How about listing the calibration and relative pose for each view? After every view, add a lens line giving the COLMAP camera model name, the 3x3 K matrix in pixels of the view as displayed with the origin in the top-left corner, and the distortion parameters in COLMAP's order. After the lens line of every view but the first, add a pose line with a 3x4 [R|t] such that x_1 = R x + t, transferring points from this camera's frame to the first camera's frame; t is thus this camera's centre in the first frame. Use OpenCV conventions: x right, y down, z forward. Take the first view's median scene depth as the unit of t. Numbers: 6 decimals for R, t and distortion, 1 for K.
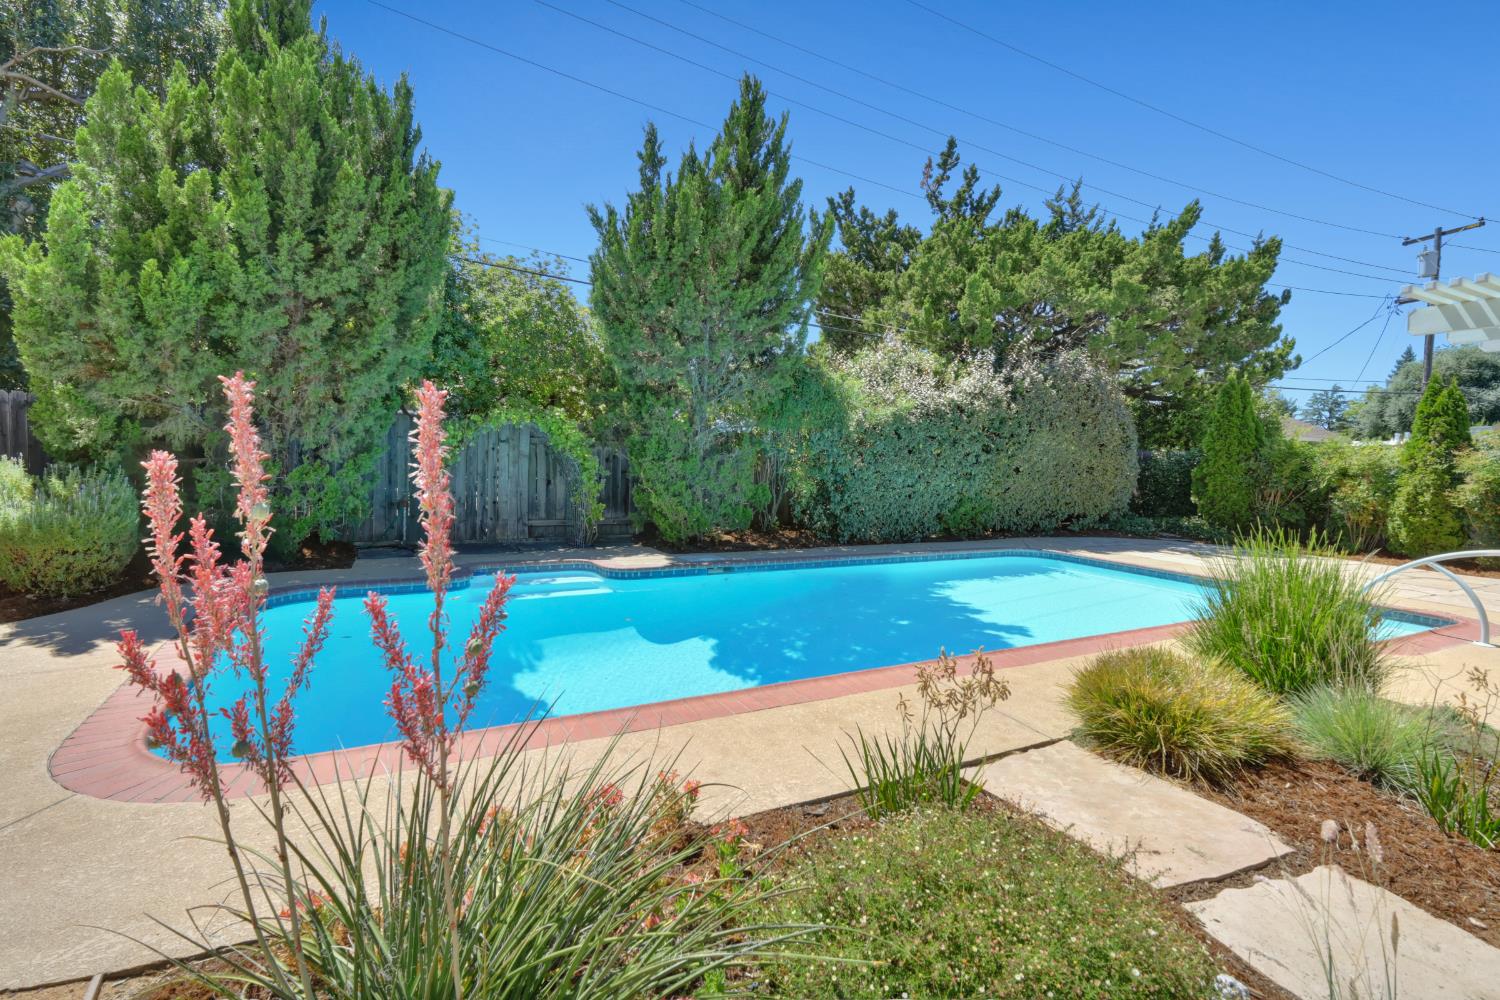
lens RADIAL K [[692.5, 0, 740.6], [0, 692.5, 484.5], [0, 0, 1]] dist [0.001001, 0.003618]
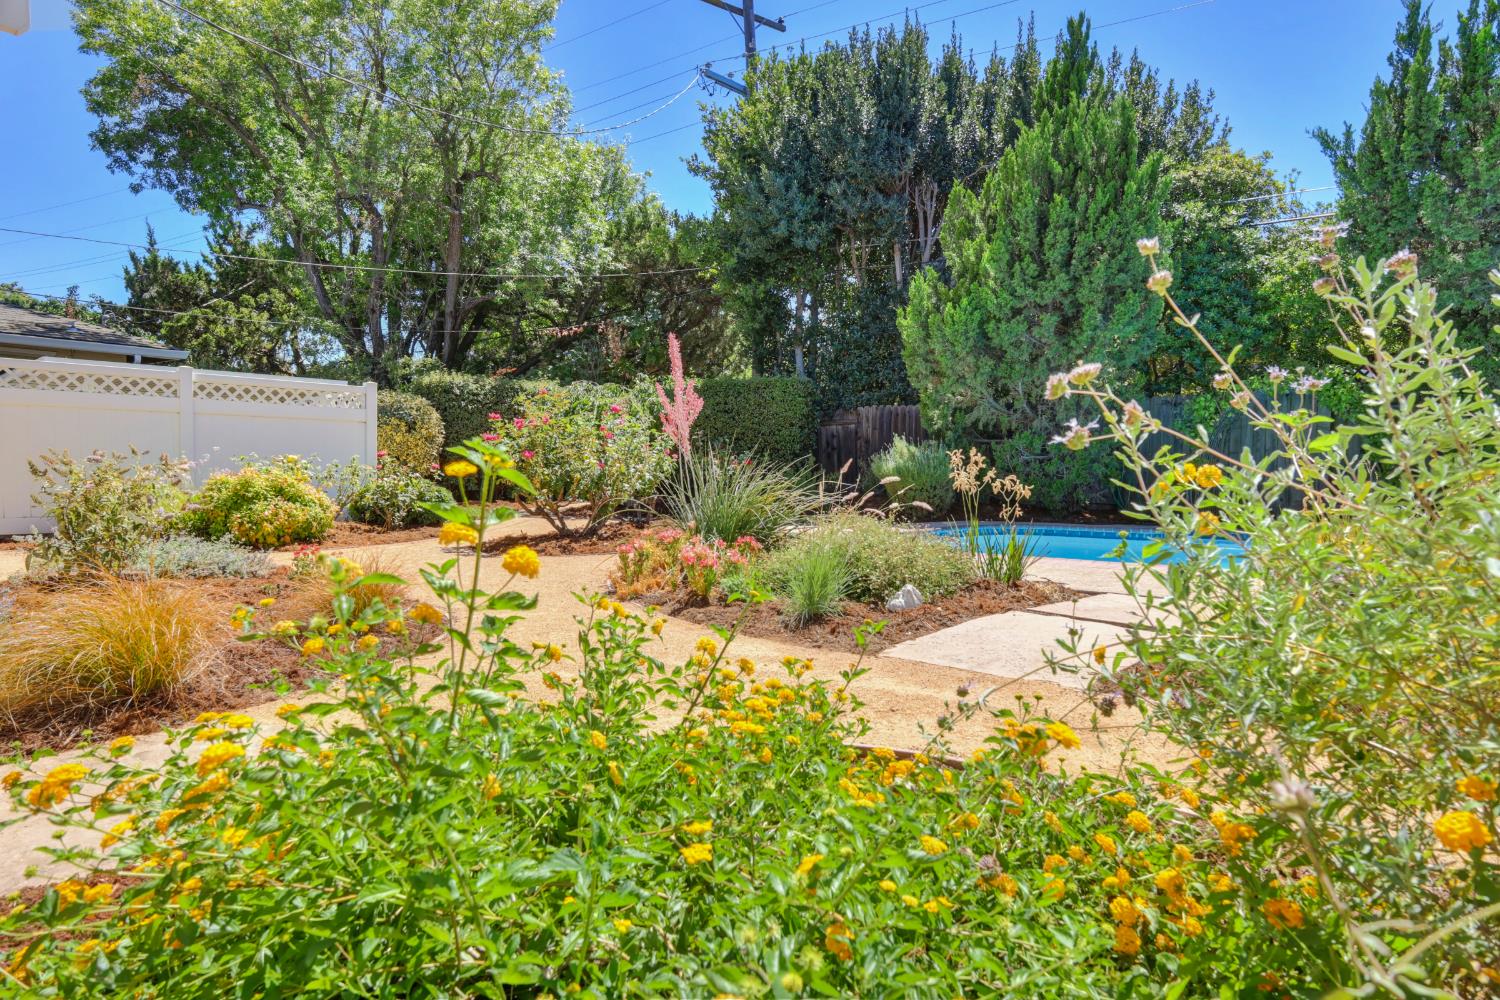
lens RADIAL K [[881.5, 0, 762.7], [0, 881.5, 494.8], [0, 0, 1]] dist [0.019749, -0.000307]
pose [[0.340017, -0.008841, -0.940378, 0.527673], [-0.040372, 0.998897, -0.023989, 0.103879], [0.939552, 0.046122, 0.339285, -0.029417]]
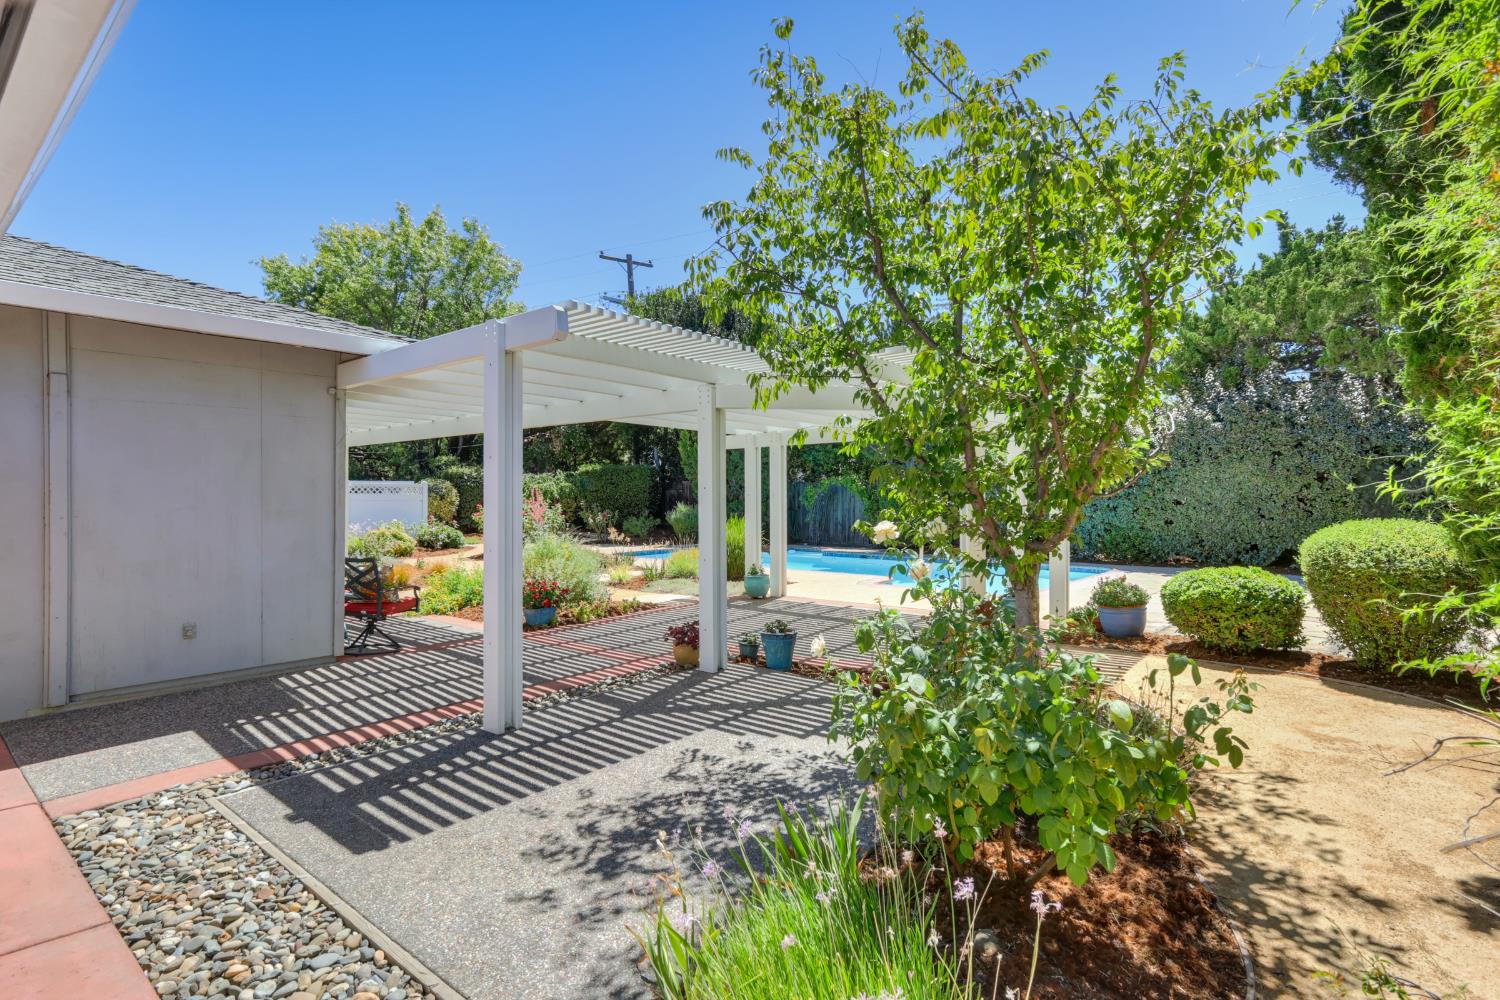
lens RADIAL K [[692.5, 0, 729.9], [0, 692.5, 502.4], [0, 0, 1]] dist [0.001001, 0.003618]
pose [[0.370983, -0.028666, -0.928197, 1.352630], [-0.032499, 0.998510, -0.043827, 0.067504], [0.928071, 0.046424, 0.369499, -0.048413]]
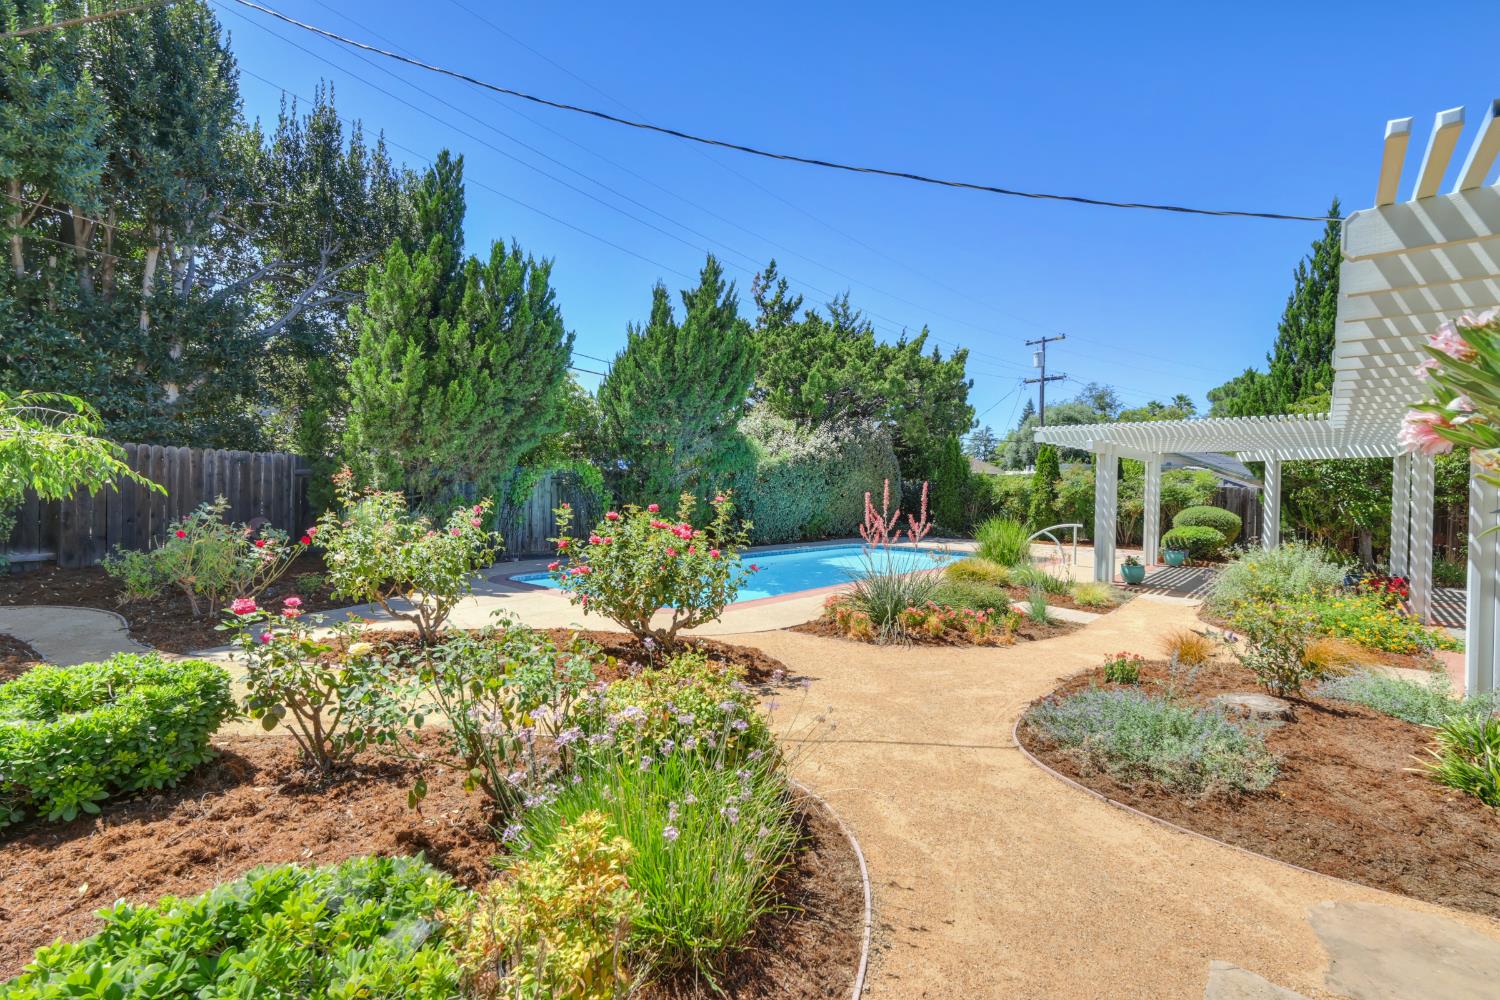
lens RADIAL K [[692.5, 0, 745.3], [0, 692.5, 496.6], [0, 0, 1]] dist [0.001001, 0.003618]
pose [[0.931801, -0.019652, 0.362437, -0.485851], [0.028884, 0.999381, -0.020072, 0.009029], [-0.361819, 0.029171, 0.931792, -0.499250]]
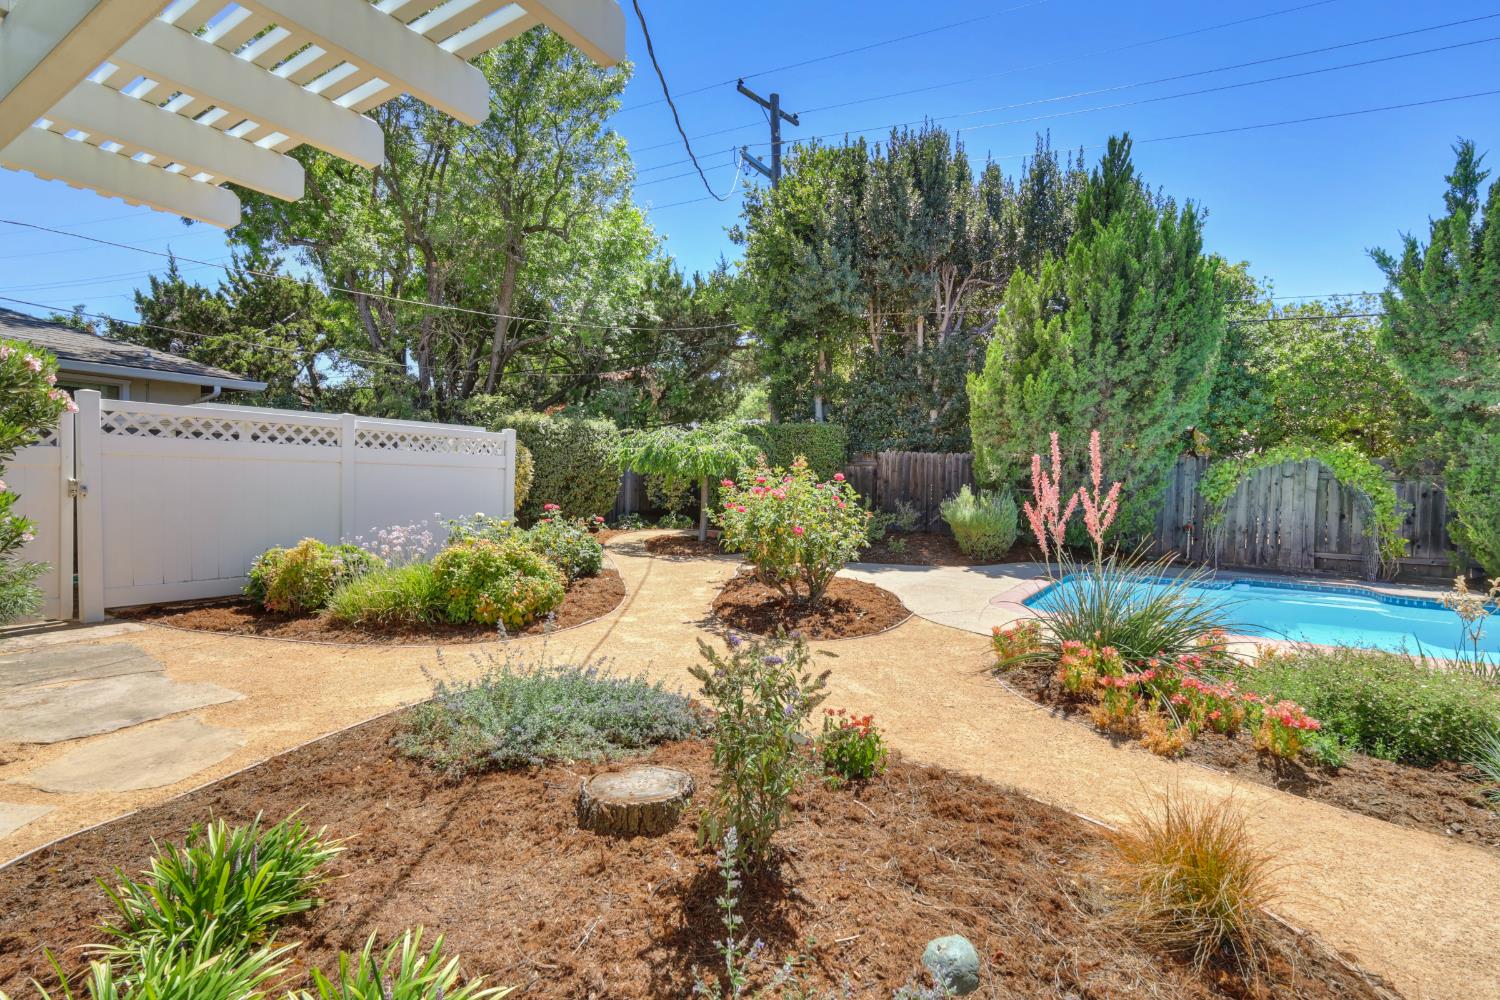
lens RADIAL K [[692.5, 0, 749.5], [0, 692.5, 498.6], [0, 0, 1]] dist [0.001001, 0.003618]
pose [[0.479110, 0.002114, -0.877753, 0.224195], [-0.053313, 0.998221, -0.026696, 0.048987], [0.876135, 0.059586, 0.478370, -0.280562]]
